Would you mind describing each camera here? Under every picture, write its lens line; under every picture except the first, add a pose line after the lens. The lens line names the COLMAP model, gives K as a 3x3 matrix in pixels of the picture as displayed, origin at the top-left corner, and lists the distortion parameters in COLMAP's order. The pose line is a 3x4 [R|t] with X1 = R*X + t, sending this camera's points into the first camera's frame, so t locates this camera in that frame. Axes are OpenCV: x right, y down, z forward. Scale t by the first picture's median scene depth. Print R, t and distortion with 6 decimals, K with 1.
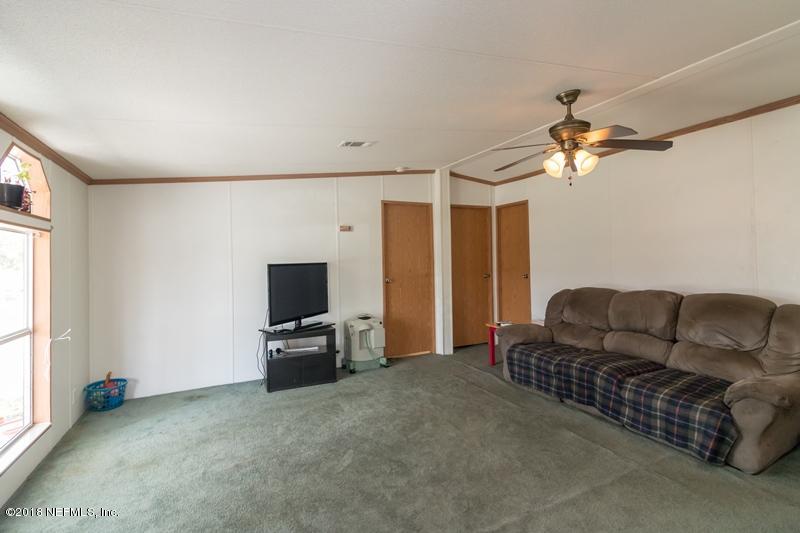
lens RADIAL K [[381.2, 0, 400.0], [0, 381.2, 266.5], [0, 0, 1]] dist [-0.000488, -0.000017]
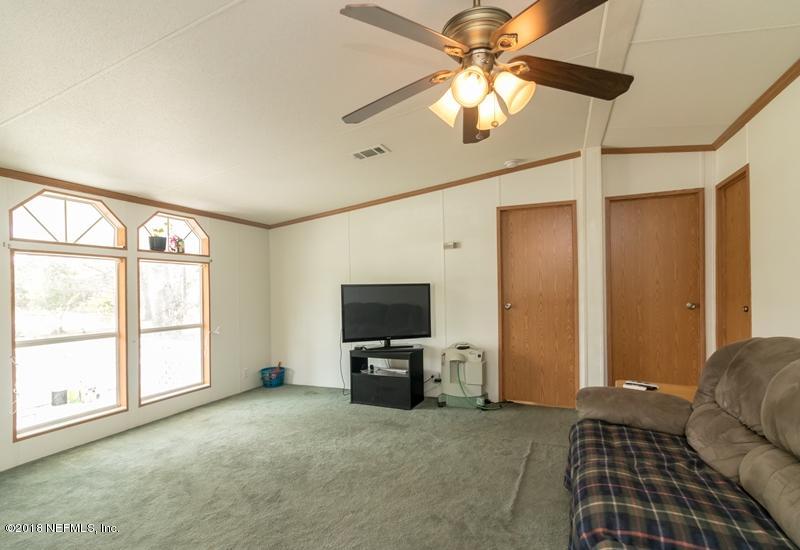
lens RADIAL K [[380.6, 0, 400.6], [0, 380.6, 299.9], [0, 0, 1]] dist [0.000701, -0.000114]
pose [[0.664559, 0.029430, -0.746656, 0.507113], [-0.009283, 0.999472, 0.031133, 0.001568], [0.747178, -0.013758, 0.664481, 0.357887]]
